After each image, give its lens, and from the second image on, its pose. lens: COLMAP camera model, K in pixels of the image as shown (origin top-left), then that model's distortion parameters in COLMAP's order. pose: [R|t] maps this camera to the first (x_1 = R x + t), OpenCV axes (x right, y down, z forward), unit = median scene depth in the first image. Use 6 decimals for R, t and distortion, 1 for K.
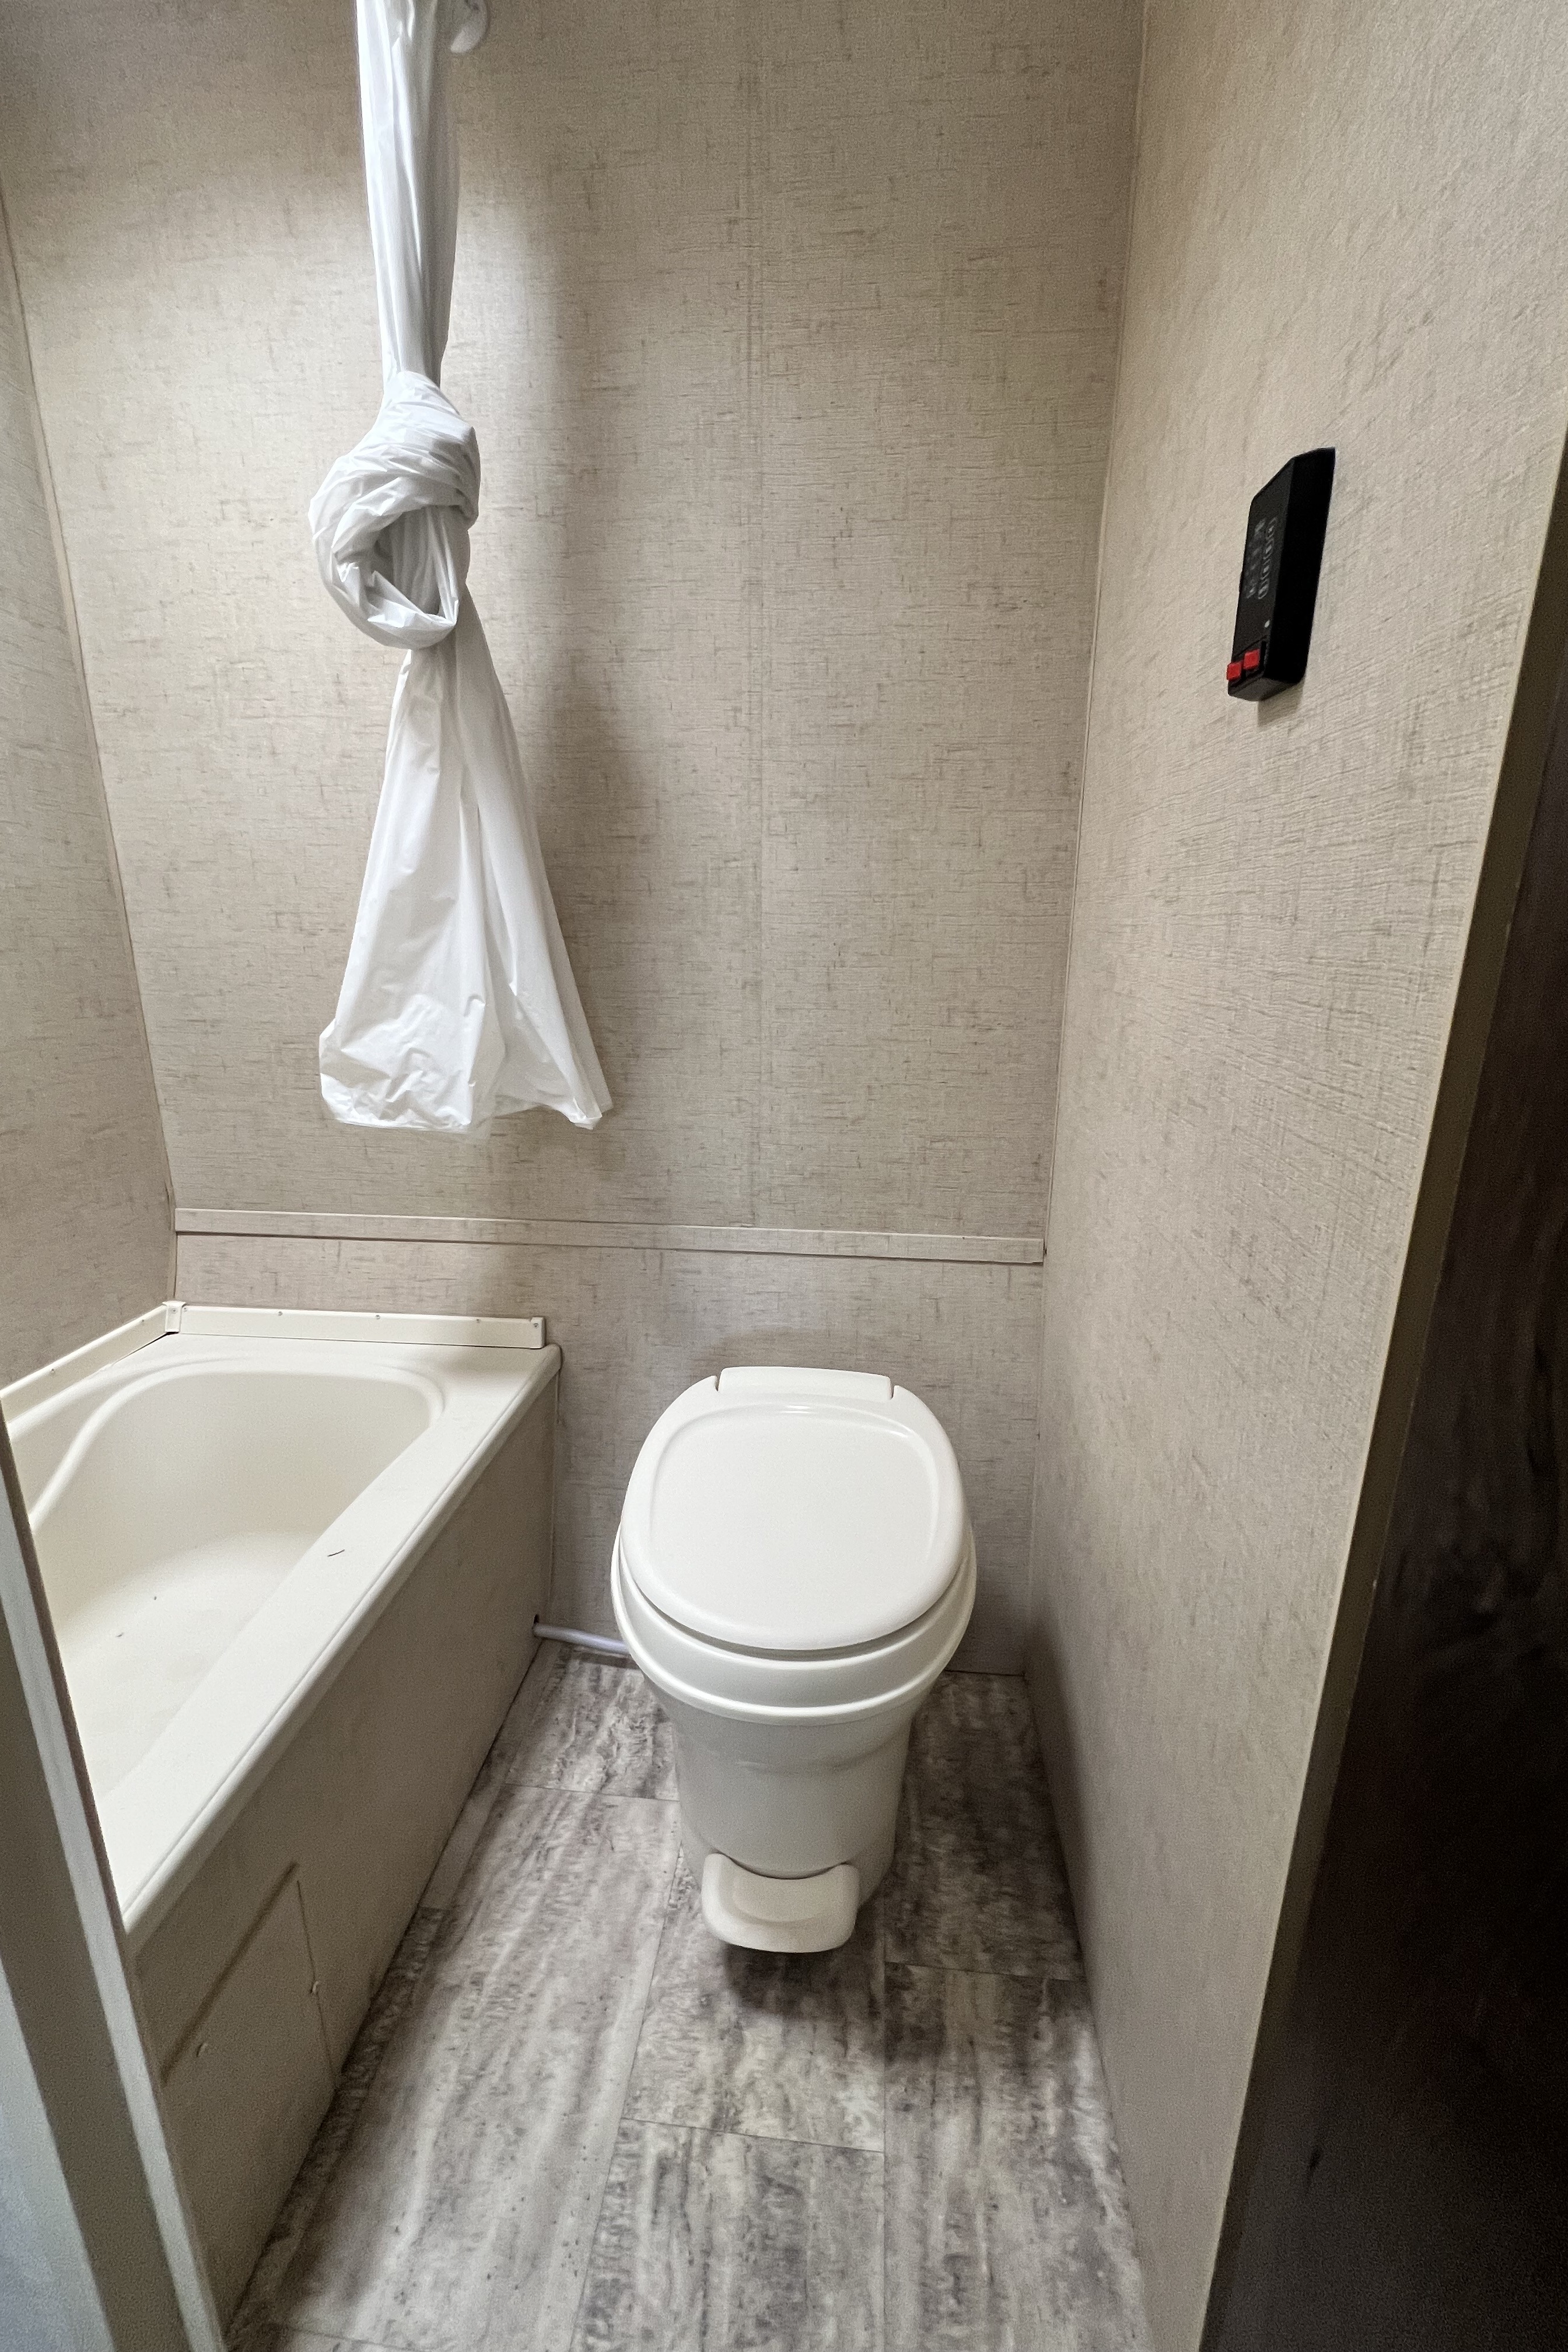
lens RADIAL K [[941.4, 0, 784.0], [0, 941.4, 1176.0], [0, 0, 1]] dist [-0.001803, 0.000370]
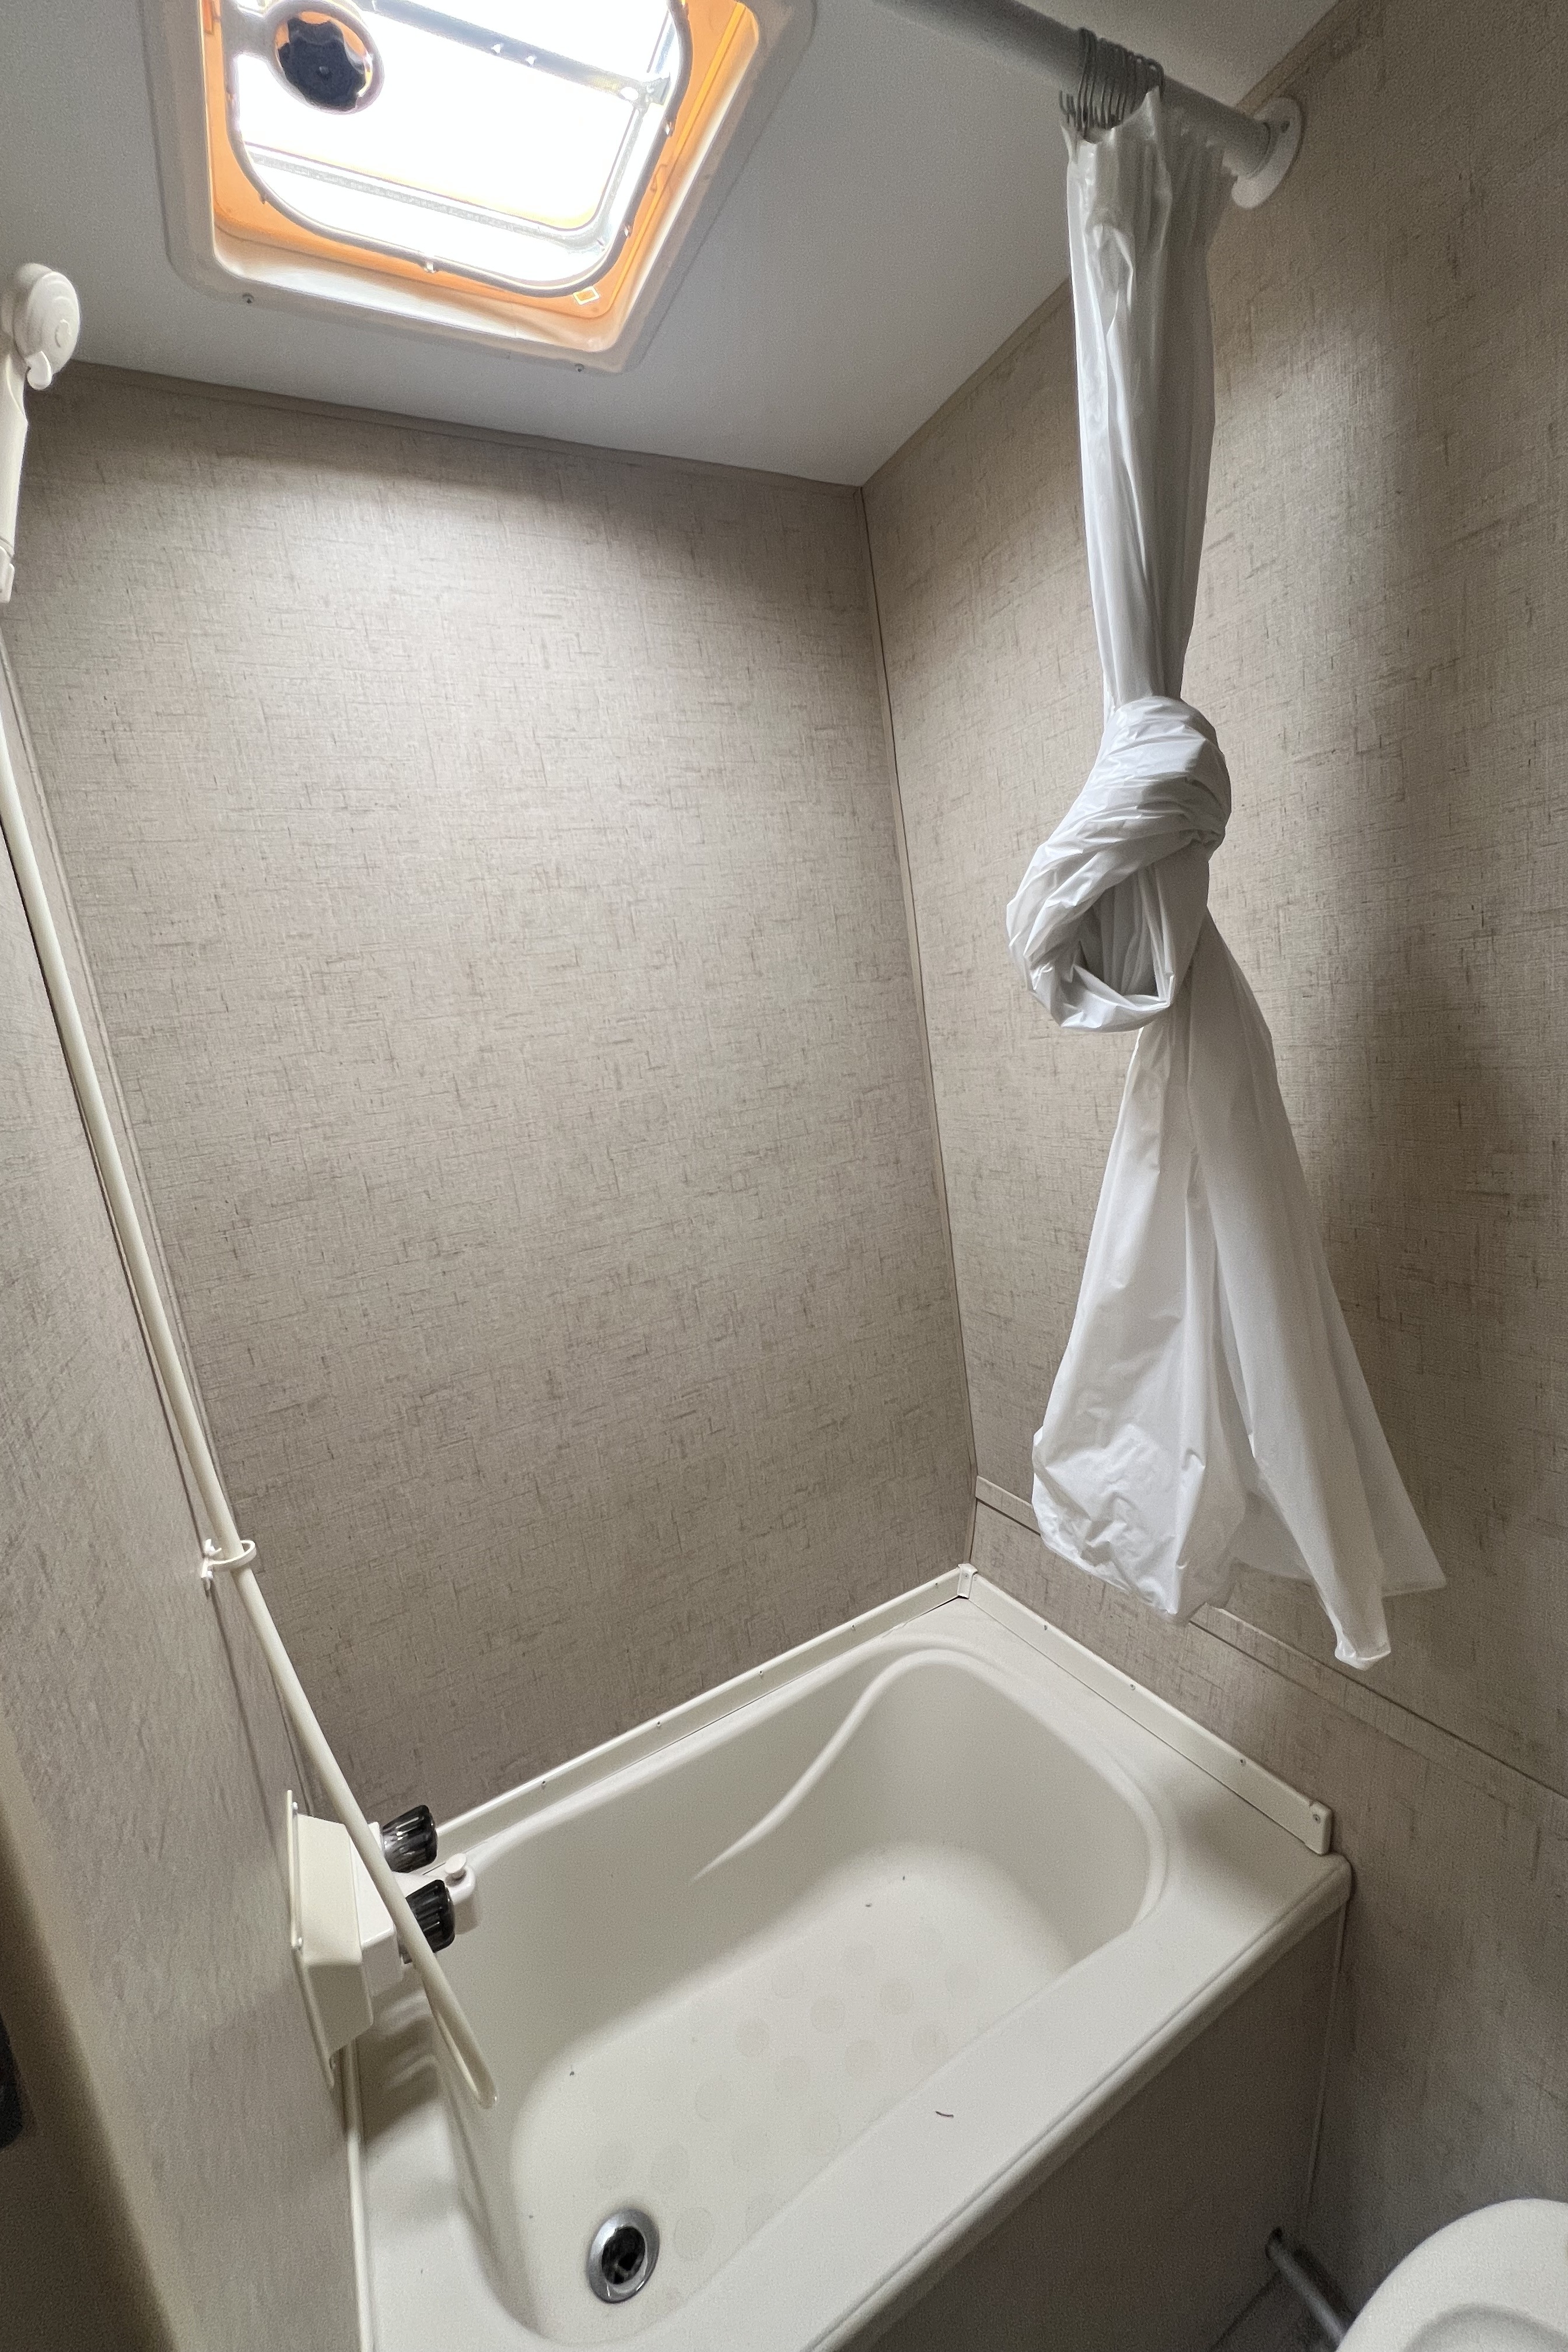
lens RADIAL K [[941.4, 0, 784.0], [0, 941.4, 1176.0], [0, 0, 1]] dist [-0.001803, 0.000370]
pose [[0.565111, 0.053351, -0.823288, 0.089161], [-0.076352, 0.997006, 0.012200, -0.388654], [0.821474, 0.055965, 0.567493, 0.295058]]
